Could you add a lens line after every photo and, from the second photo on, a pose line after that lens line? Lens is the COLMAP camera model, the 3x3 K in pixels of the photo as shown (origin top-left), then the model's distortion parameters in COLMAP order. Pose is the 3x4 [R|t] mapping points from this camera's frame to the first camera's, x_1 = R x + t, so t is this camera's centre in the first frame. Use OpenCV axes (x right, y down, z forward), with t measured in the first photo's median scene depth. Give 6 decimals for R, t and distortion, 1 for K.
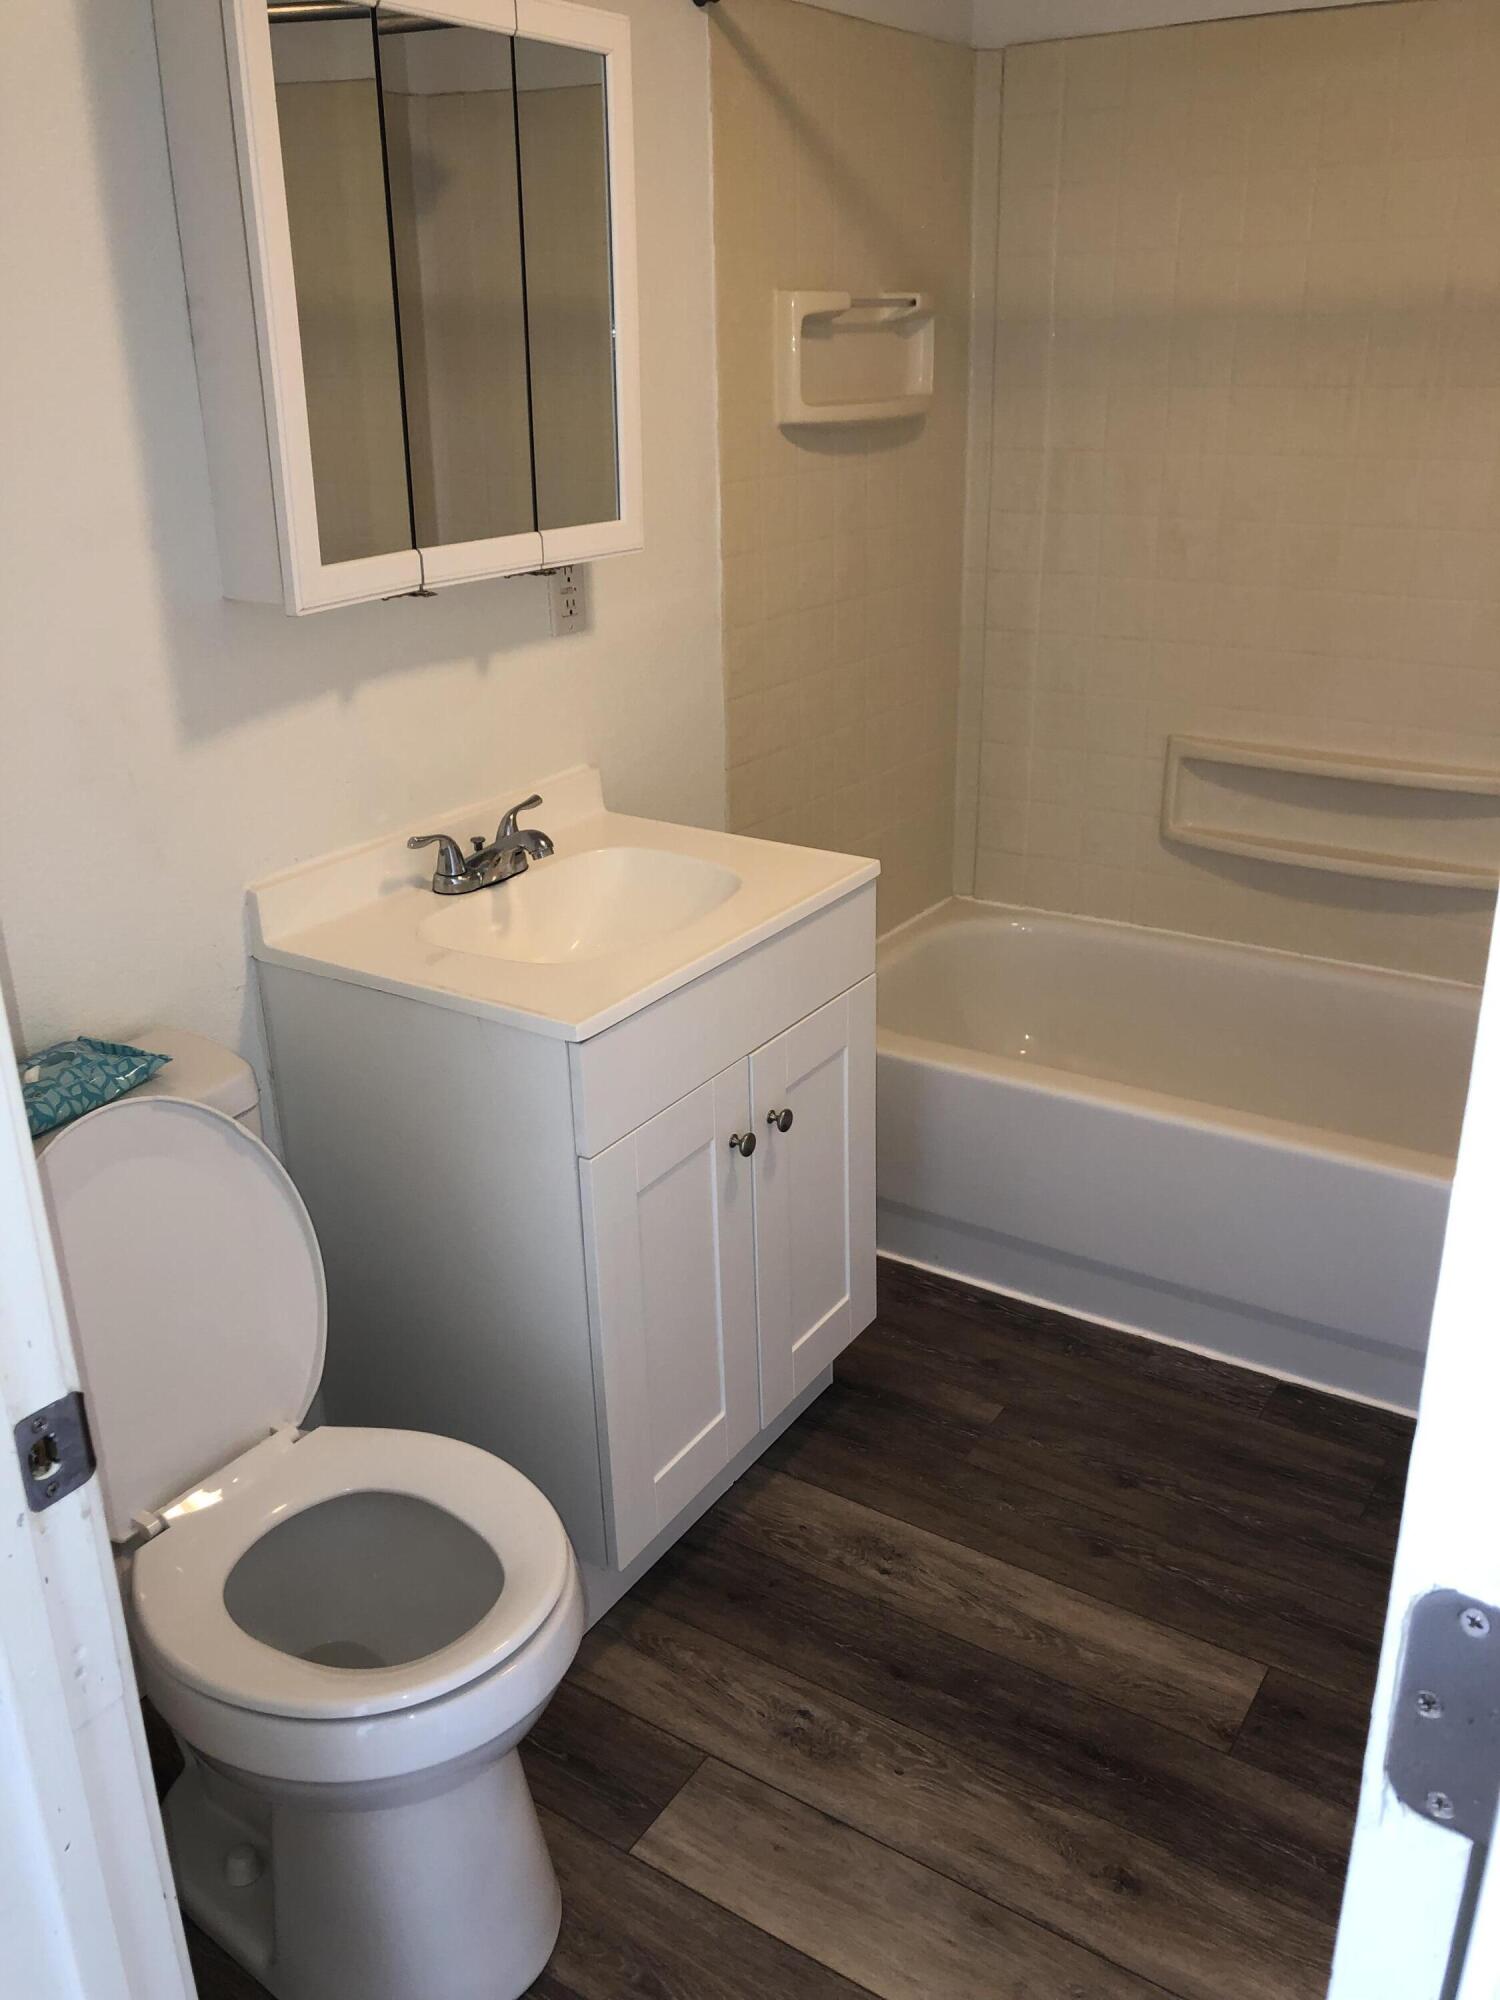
lens RADIAL K [[1638.3, 0, 748.9], [0, 1638.3, 995.5], [0, 0, 1]] dist [0.000140, 0.007695]
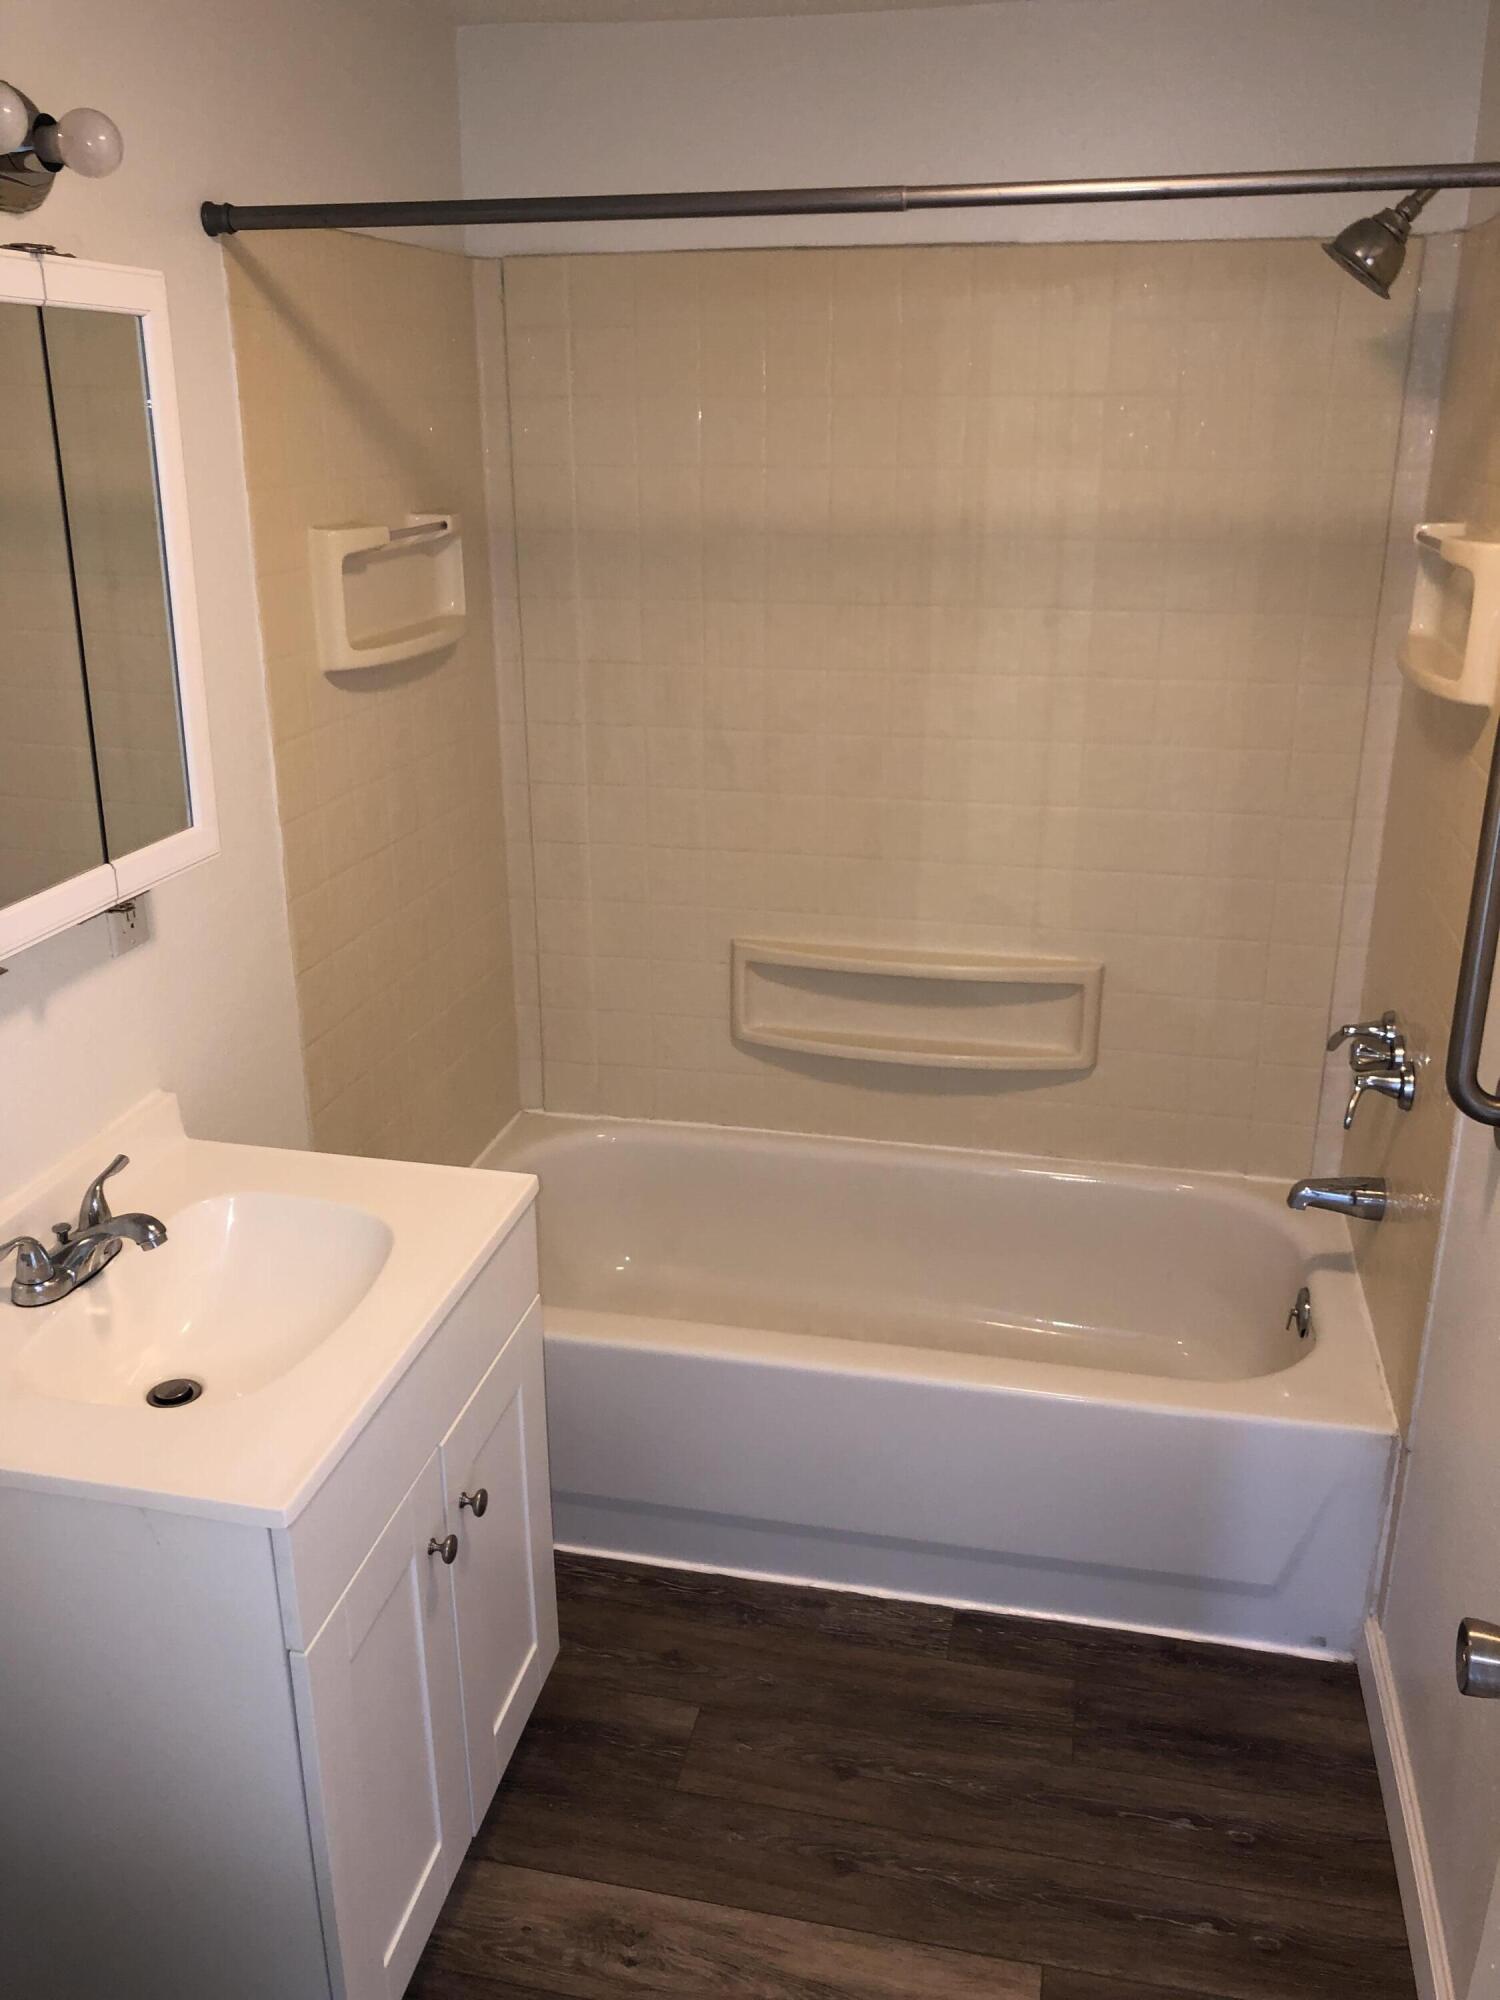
lens RADIAL K [[1638.3, 0, 748.9], [0, 1638.3, 995.5], [0, 0, 1]] dist [0.000140, 0.007695]
pose [[0.934065, -0.103990, 0.341628, -0.101589], [0.117197, 0.992942, -0.018189, -0.142060], [-0.337325, 0.057028, 0.939659, 0.091416]]
